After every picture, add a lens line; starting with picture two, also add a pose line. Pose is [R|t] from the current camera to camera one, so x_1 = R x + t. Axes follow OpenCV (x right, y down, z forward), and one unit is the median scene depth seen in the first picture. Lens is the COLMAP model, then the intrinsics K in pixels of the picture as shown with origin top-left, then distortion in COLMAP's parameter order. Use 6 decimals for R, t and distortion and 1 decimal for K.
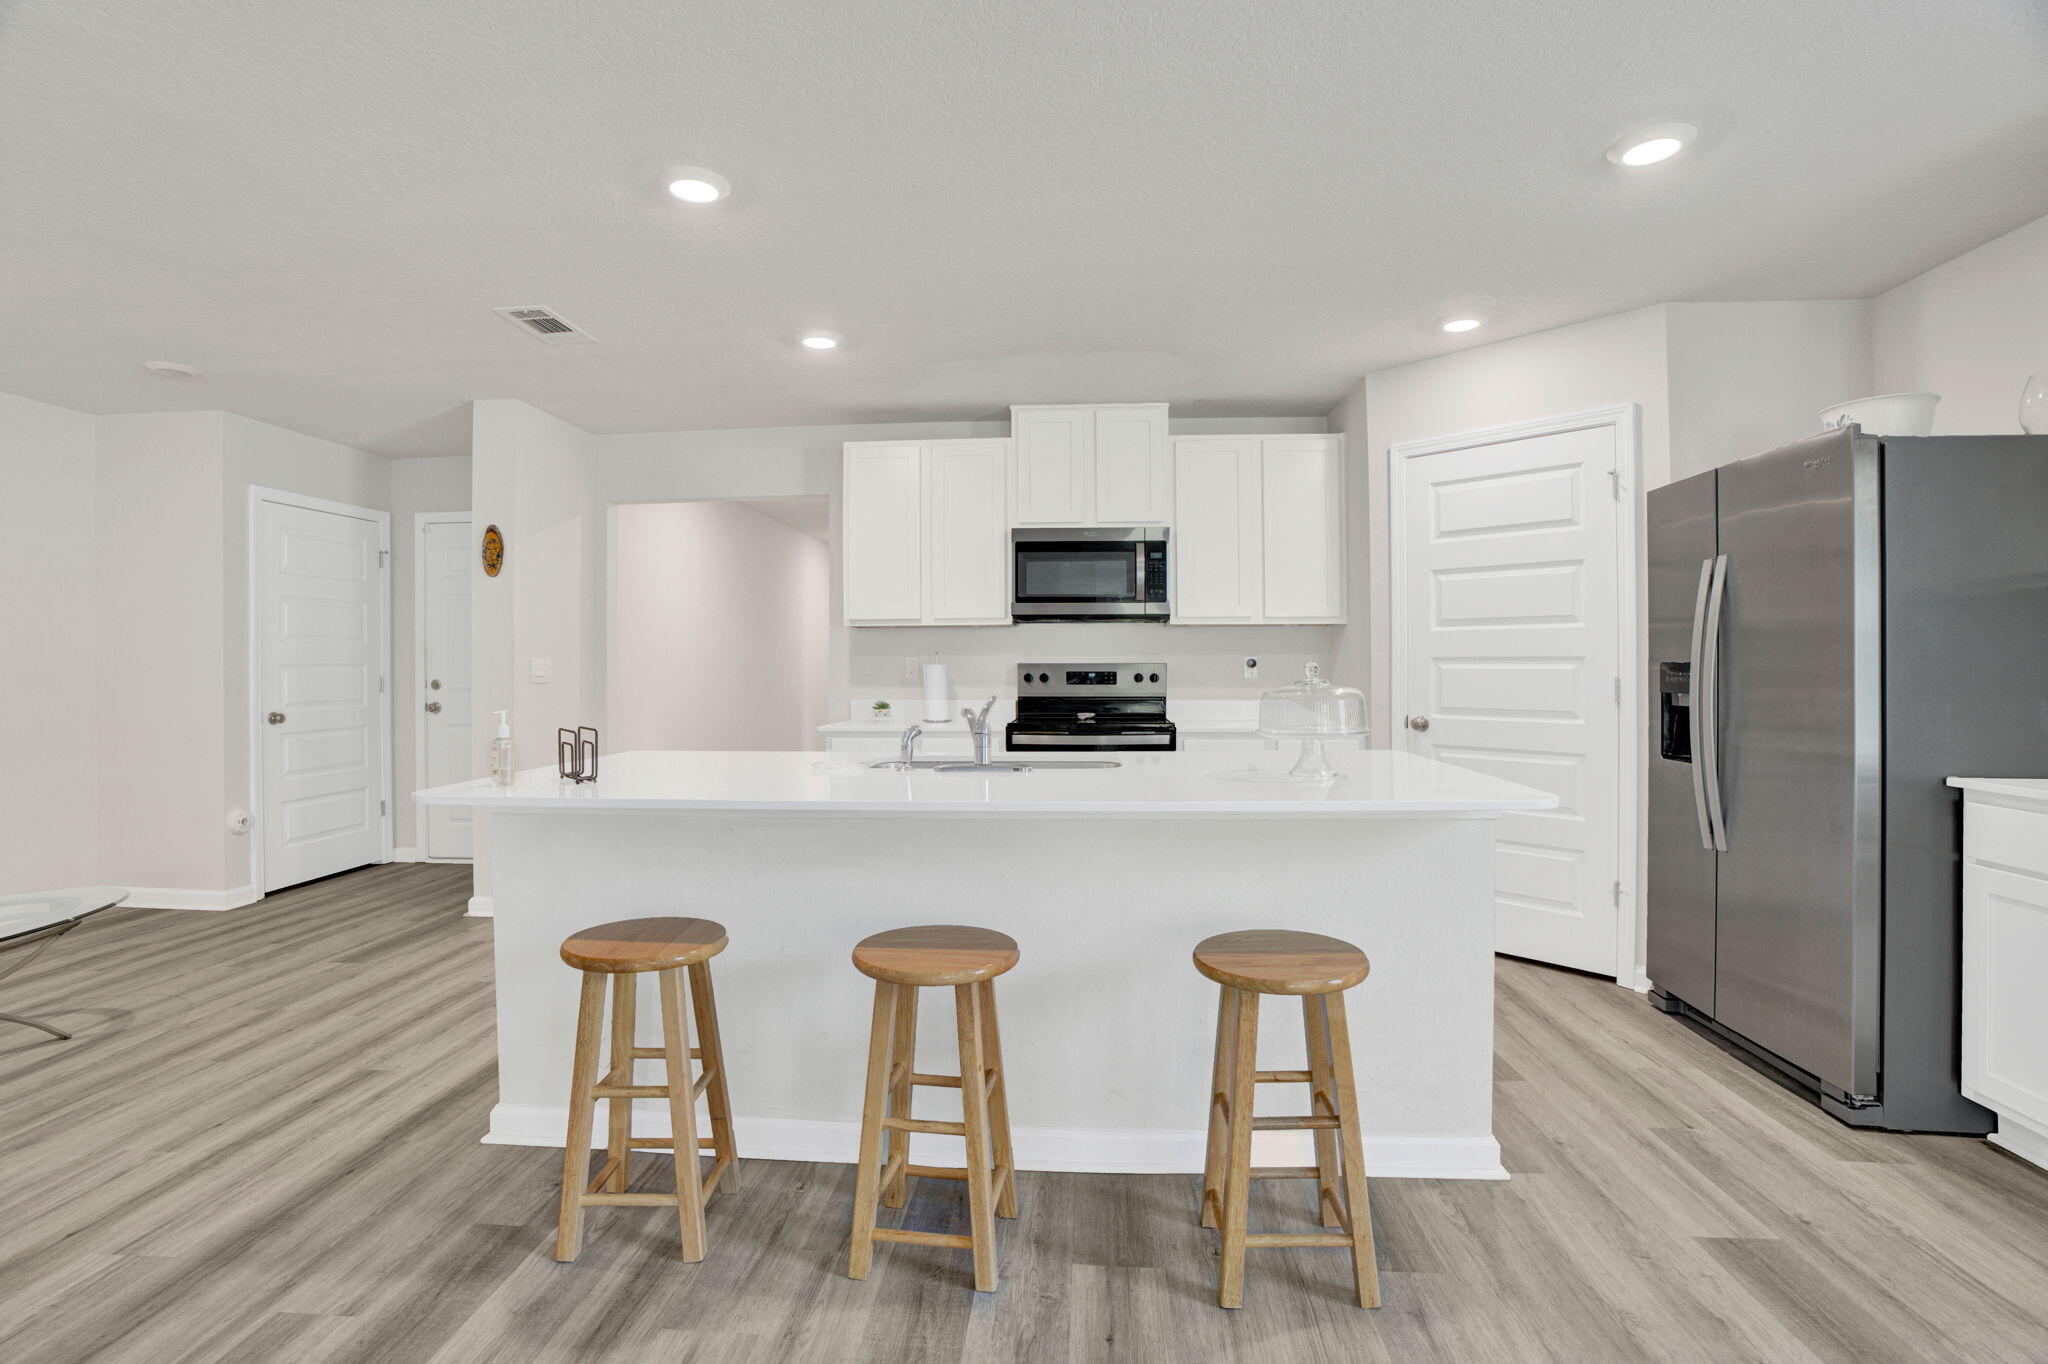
lens RADIAL K [[982.5, 0, 1034.3], [0, 982.5, 673.5], [0, 0, 1]] dist [-0.001742, 0.000367]
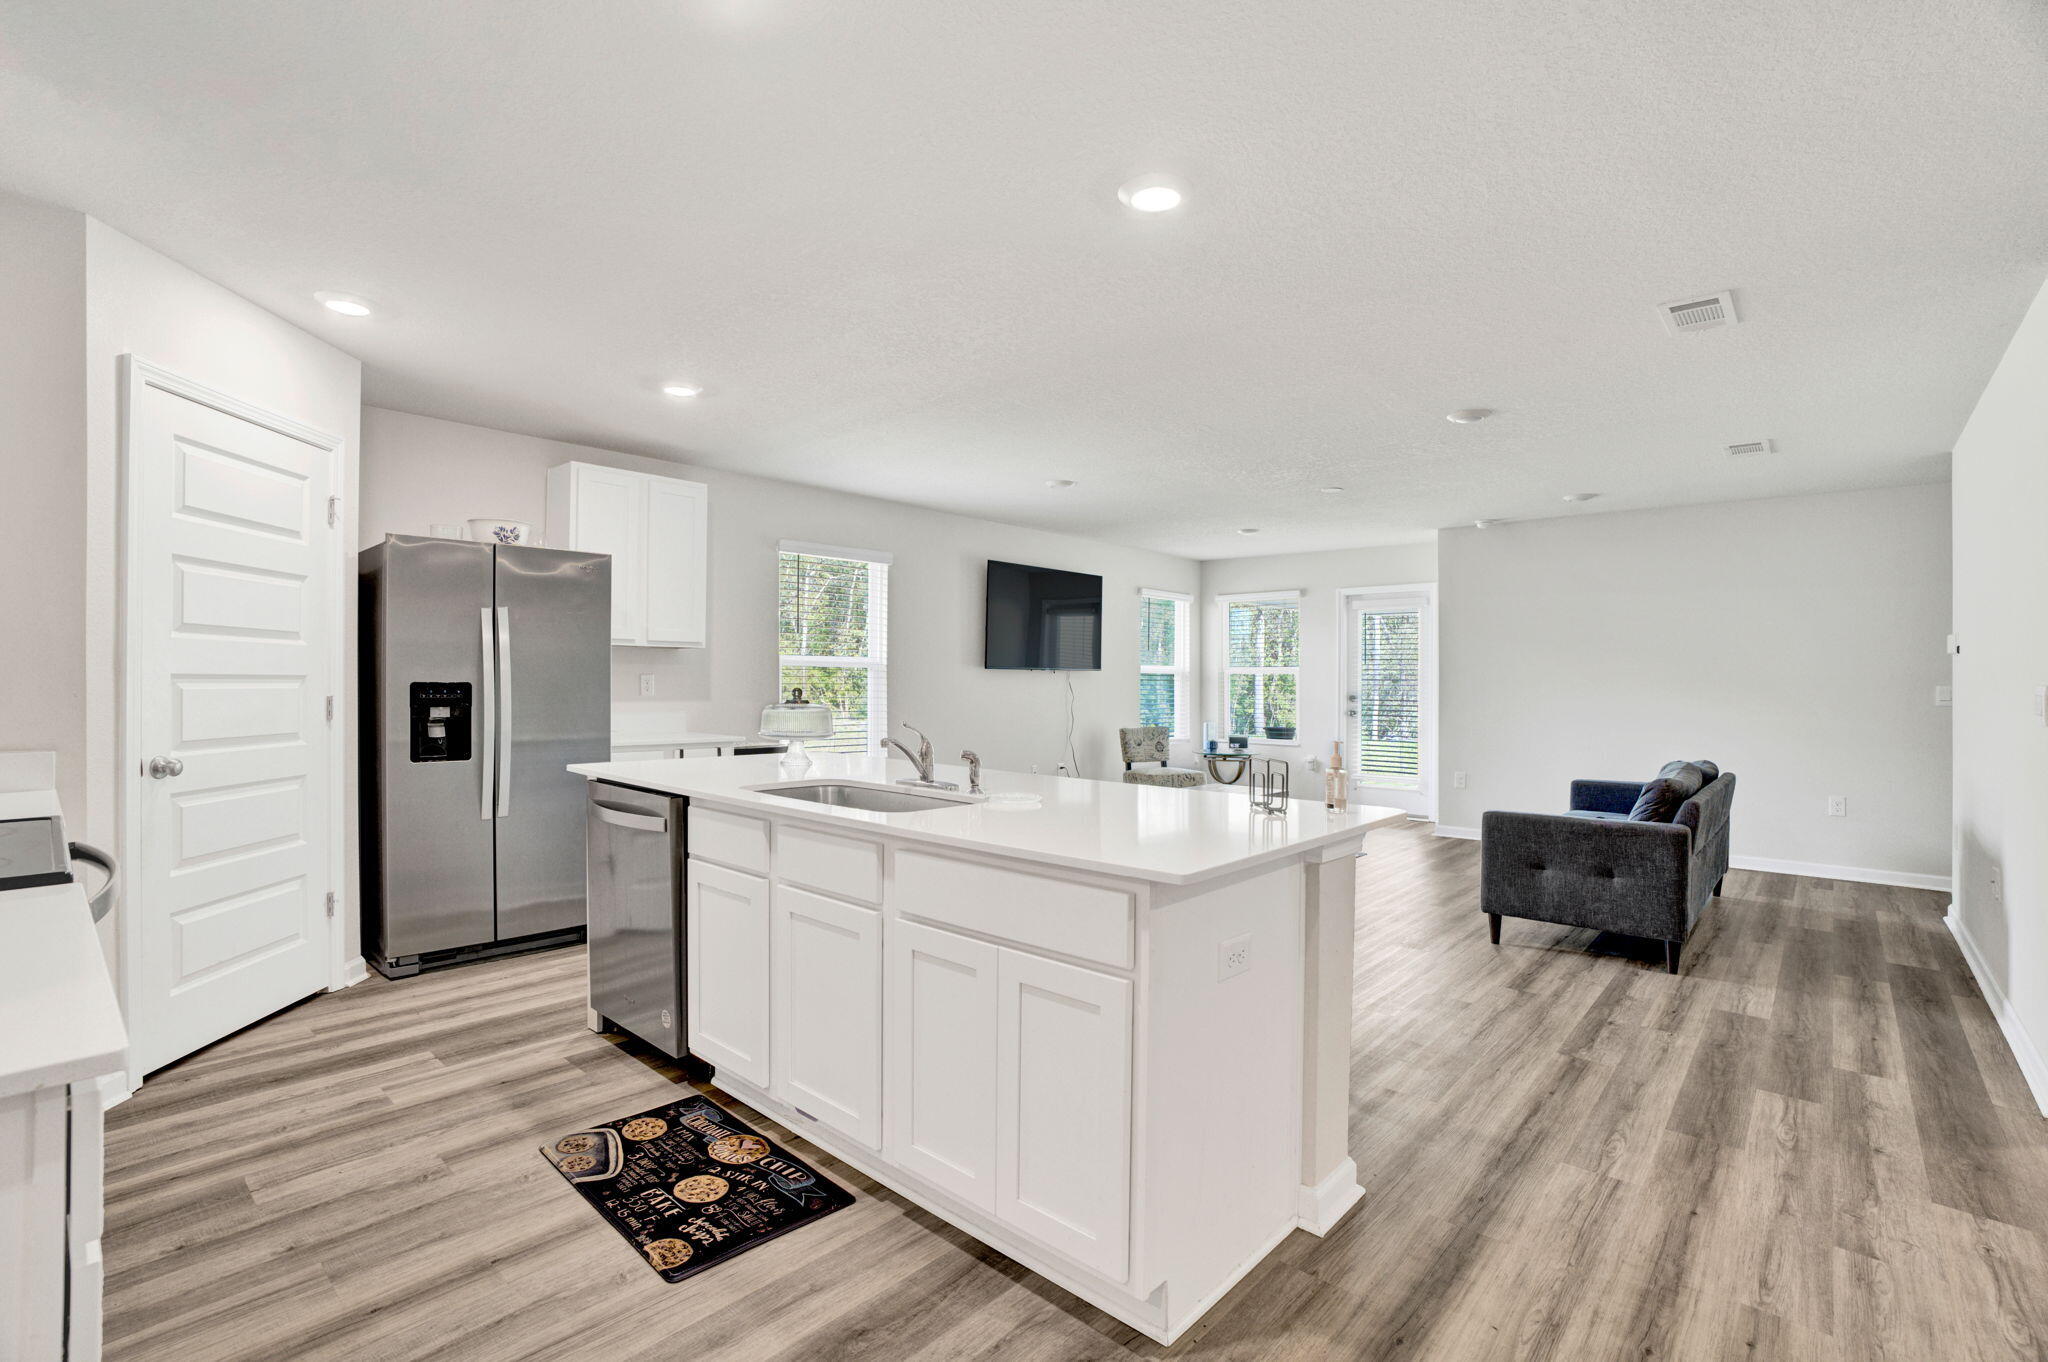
lens RADIAL K [[936.3, 0, 1033.3], [0, 936.3, 684.1], [0, 0, 1]] dist [-0.002094, -0.000264]
pose [[-0.797865, -0.004630, 0.602818, -0.497175], [-0.000436, 0.999975, 0.007103, -0.013369], [-0.602836, 0.005404, -0.797847, 1.116554]]
